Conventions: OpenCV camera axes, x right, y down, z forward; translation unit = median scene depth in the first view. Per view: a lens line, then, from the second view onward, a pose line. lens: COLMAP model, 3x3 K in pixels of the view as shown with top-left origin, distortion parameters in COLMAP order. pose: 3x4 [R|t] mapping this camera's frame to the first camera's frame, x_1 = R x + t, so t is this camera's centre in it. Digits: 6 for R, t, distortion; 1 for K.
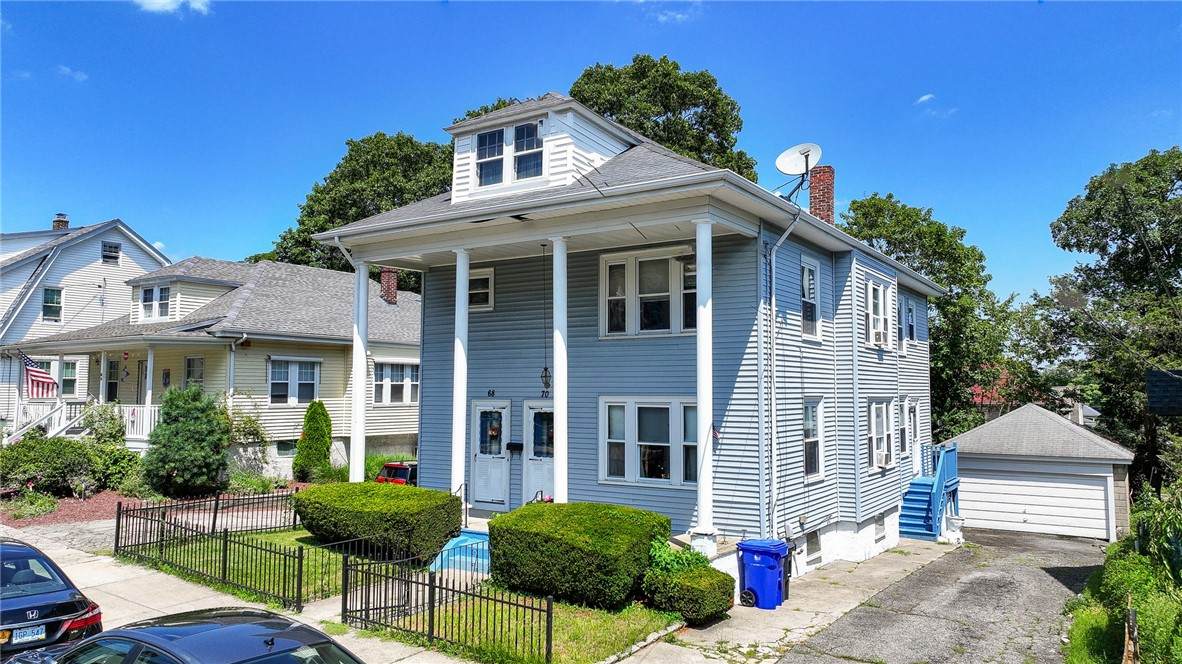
lens RADIAL K [[841.4, 0, 598.5], [0, 841.4, 329.2], [0, 0, 1]] dist [0.008711, 0.002394]
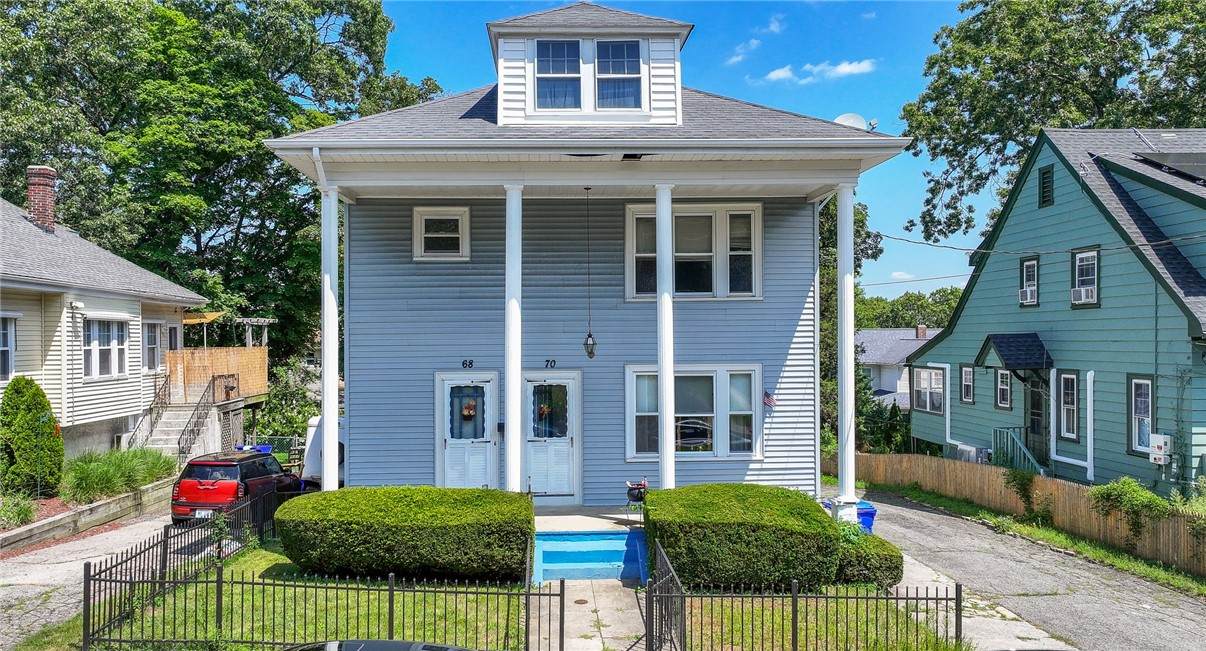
lens RADIAL K [[890.9, 0, 586.3], [0, 890.9, 348.8], [0, 0, 1]] dist [0.009919, -0.002029]
pose [[0.815405, -0.014624, 0.578706, -0.582706], [-0.032987, 0.996883, 0.071671, -0.003747], [-0.577951, -0.077531, 0.812381, 0.262766]]
